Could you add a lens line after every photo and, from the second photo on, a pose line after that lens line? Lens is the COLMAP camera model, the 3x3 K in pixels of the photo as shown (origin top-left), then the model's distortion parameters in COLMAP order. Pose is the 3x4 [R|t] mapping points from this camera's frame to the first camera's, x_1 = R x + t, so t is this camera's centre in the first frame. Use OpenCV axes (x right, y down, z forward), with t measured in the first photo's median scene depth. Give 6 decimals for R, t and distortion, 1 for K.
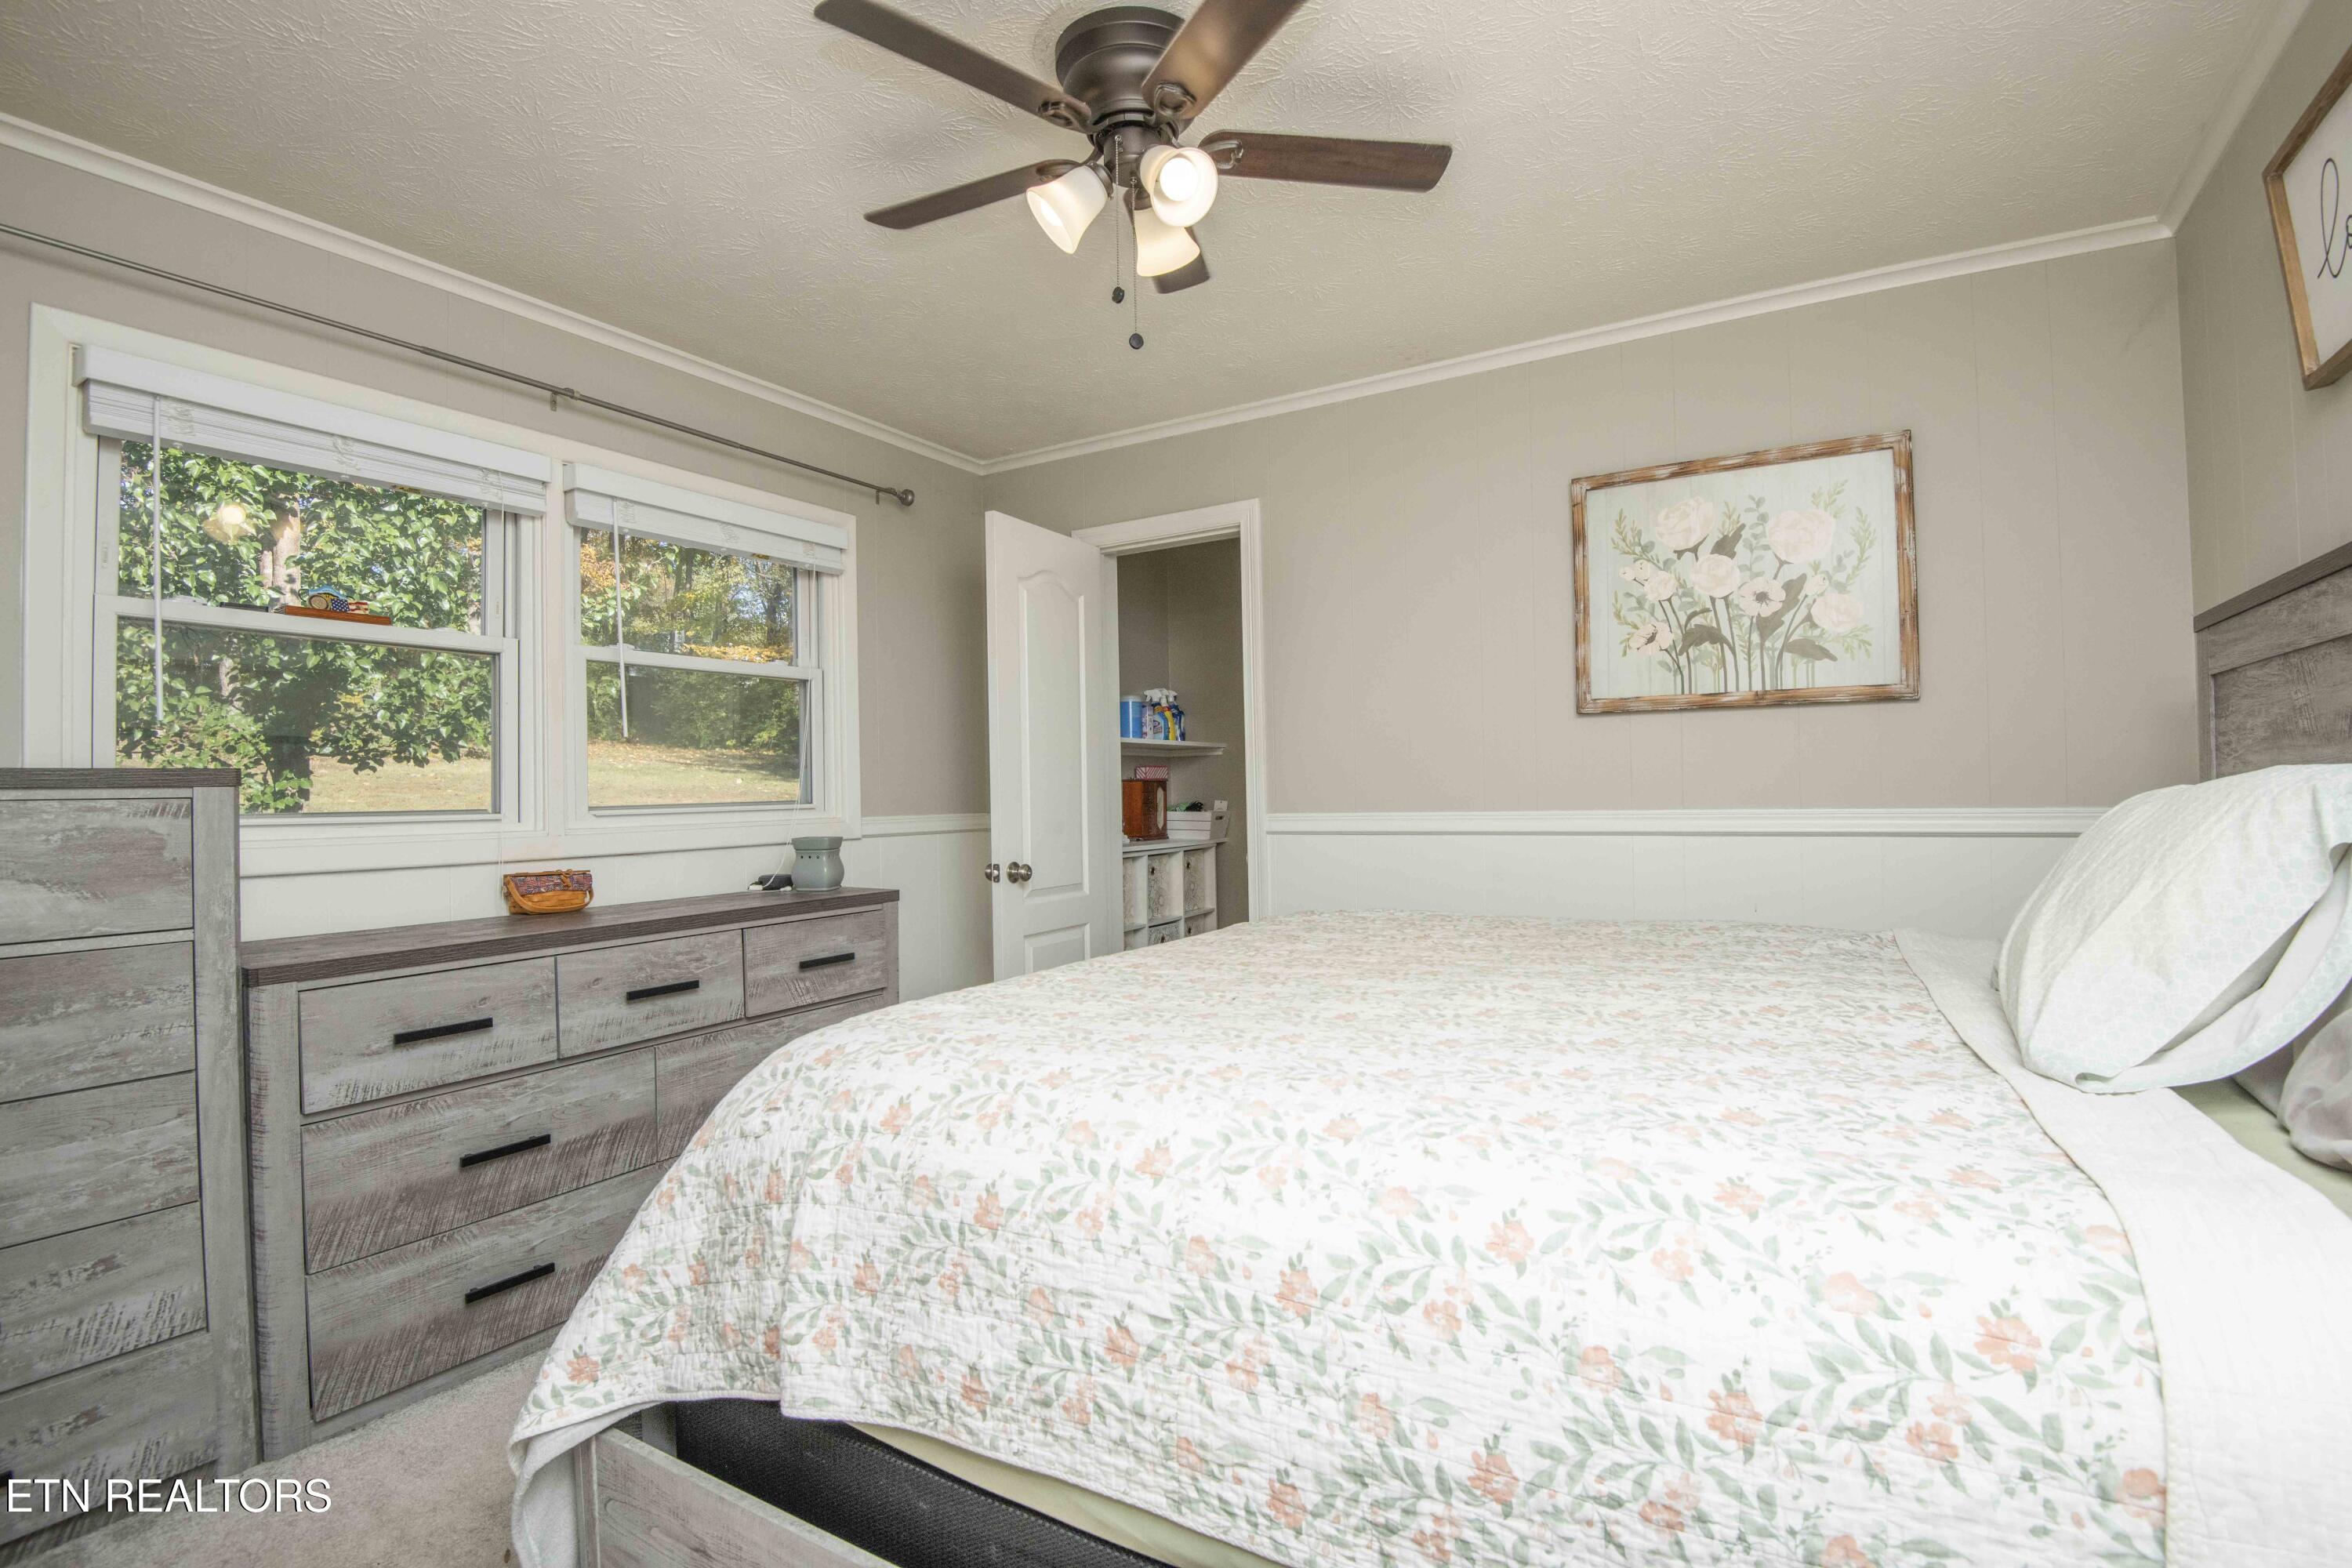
lens RADIAL K [[1091.8, 0, 1185.1], [0, 1091.8, 782.2], [0, 0, 1]] dist [-0.004492, -0.023575]
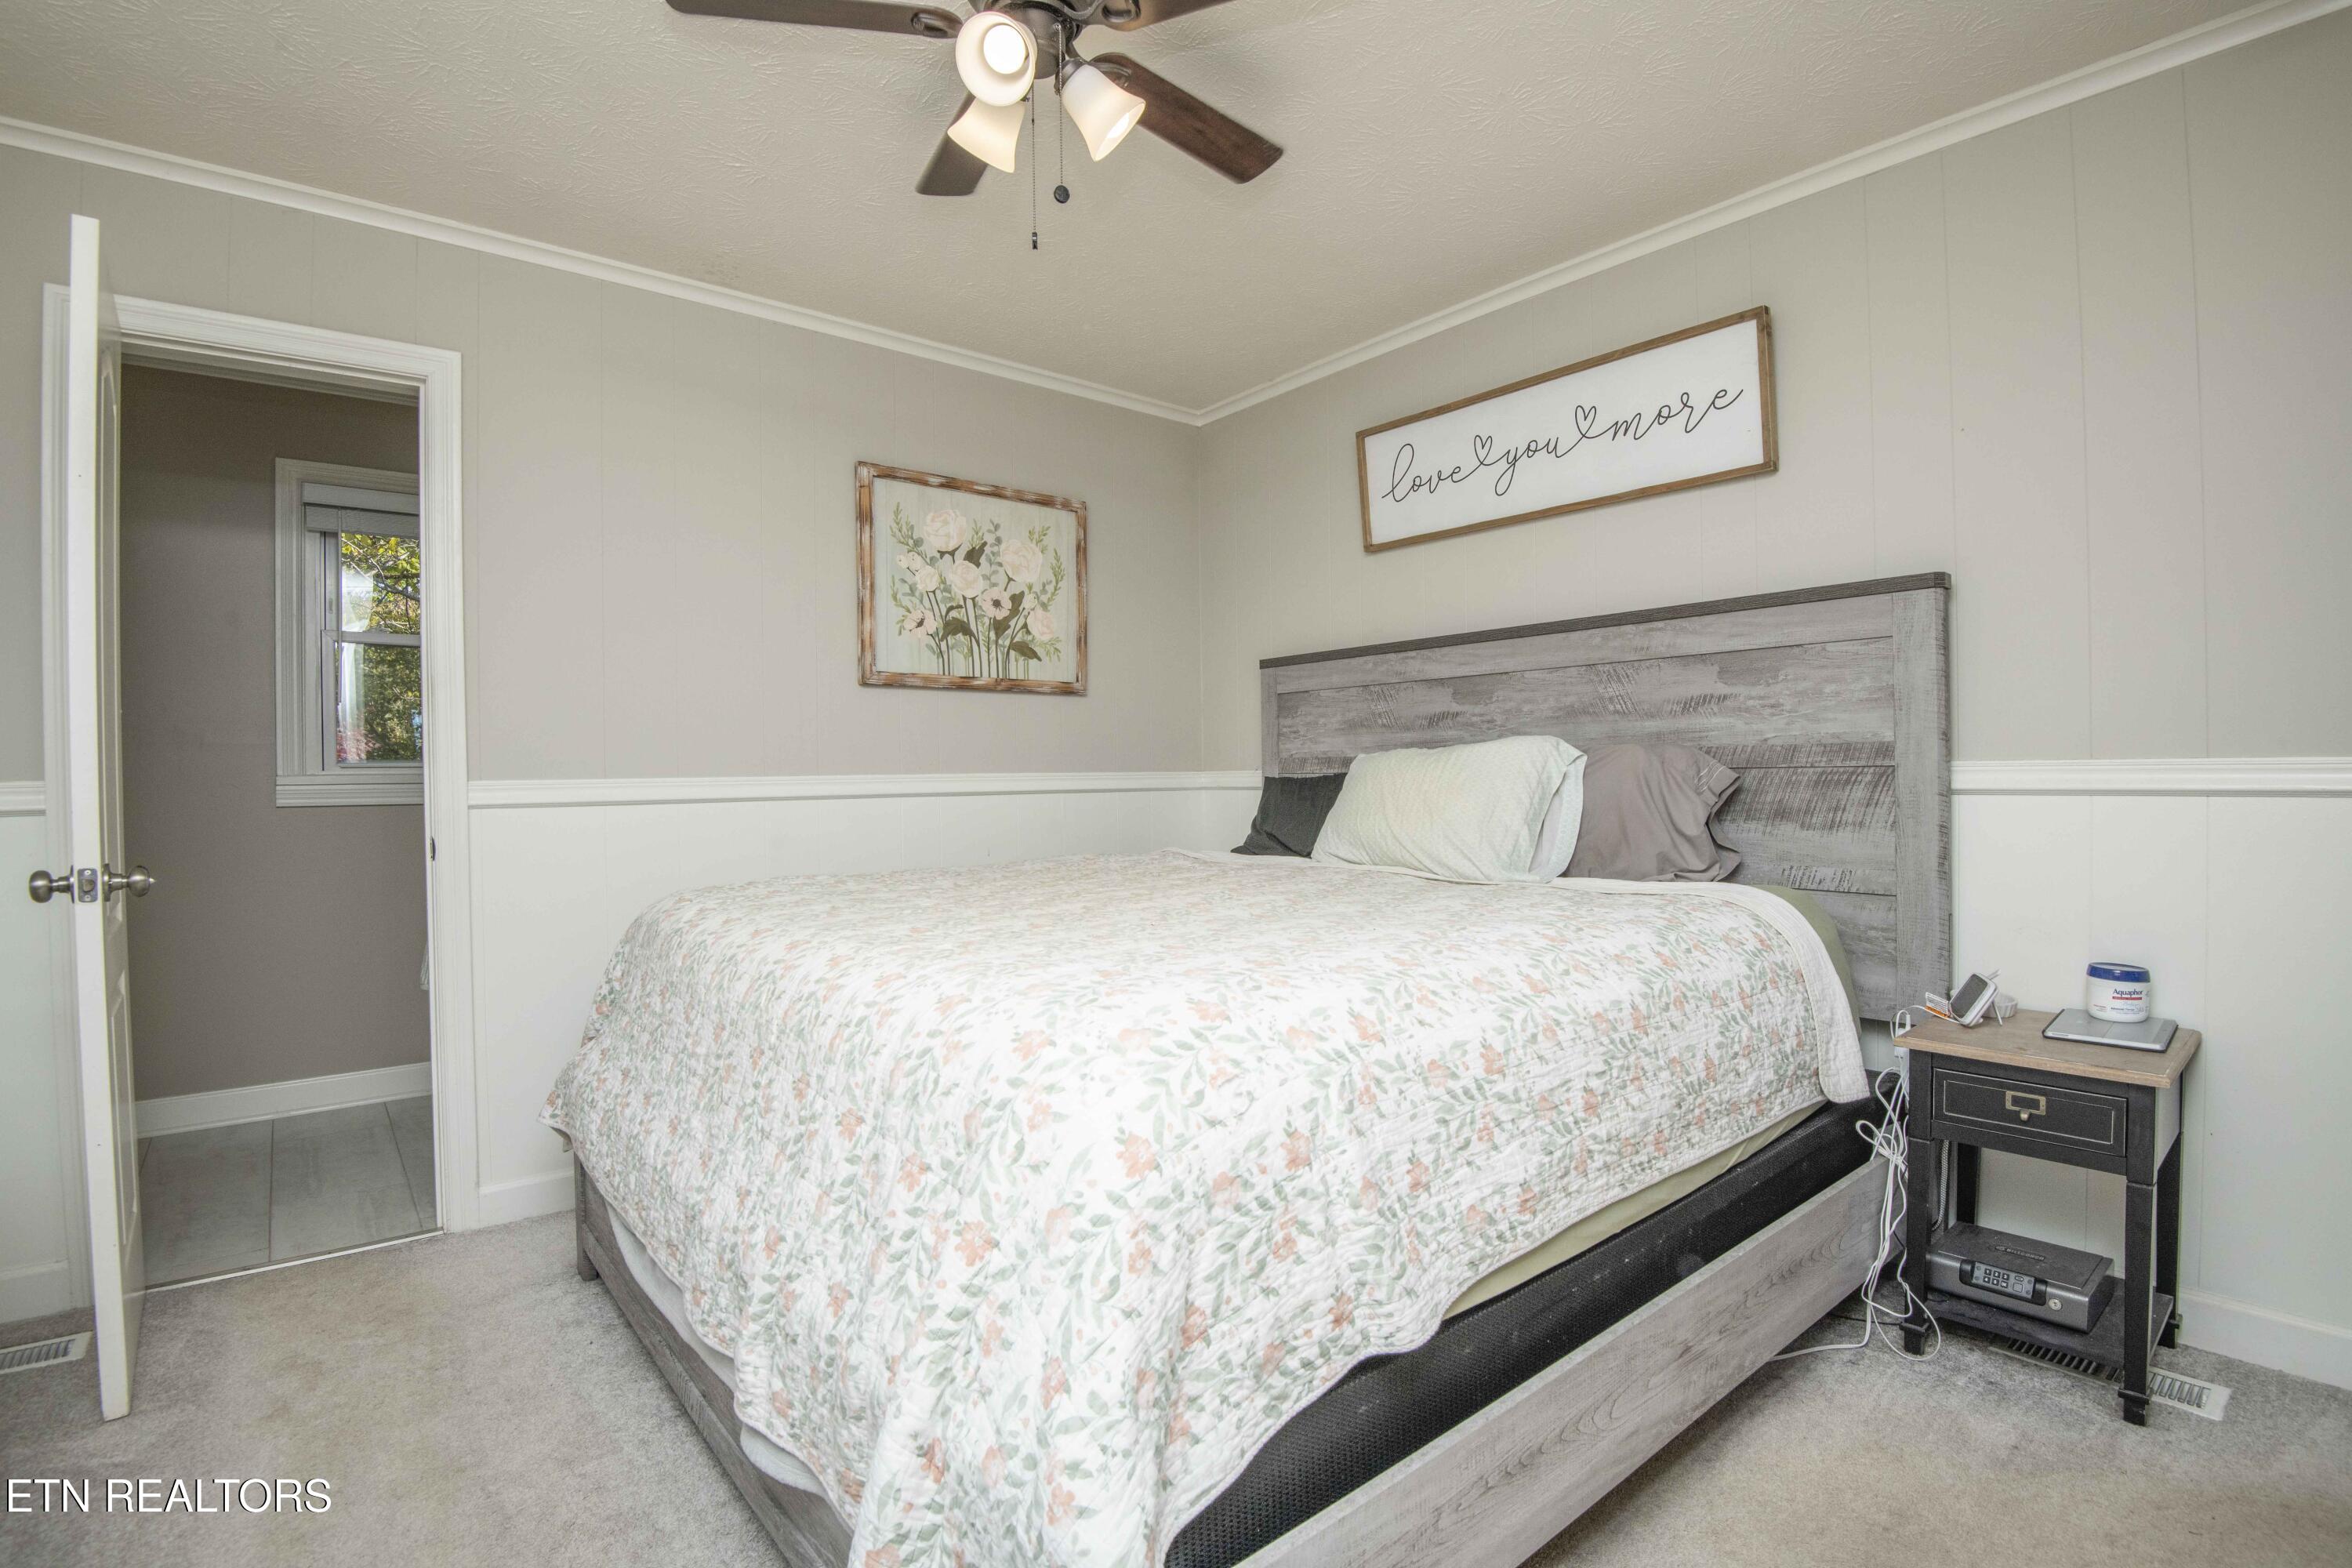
lens RADIAL K [[1091.8, 0, 1185.1], [0, 1091.8, 782.2], [0, 0, 1]] dist [-0.004492, -0.023575]
pose [[0.337163, 0.004863, 0.941434, -0.580966], [-0.003041, 0.999987, -0.004076, 0.039908], [-0.941441, -0.001488, 0.337174, 0.377055]]
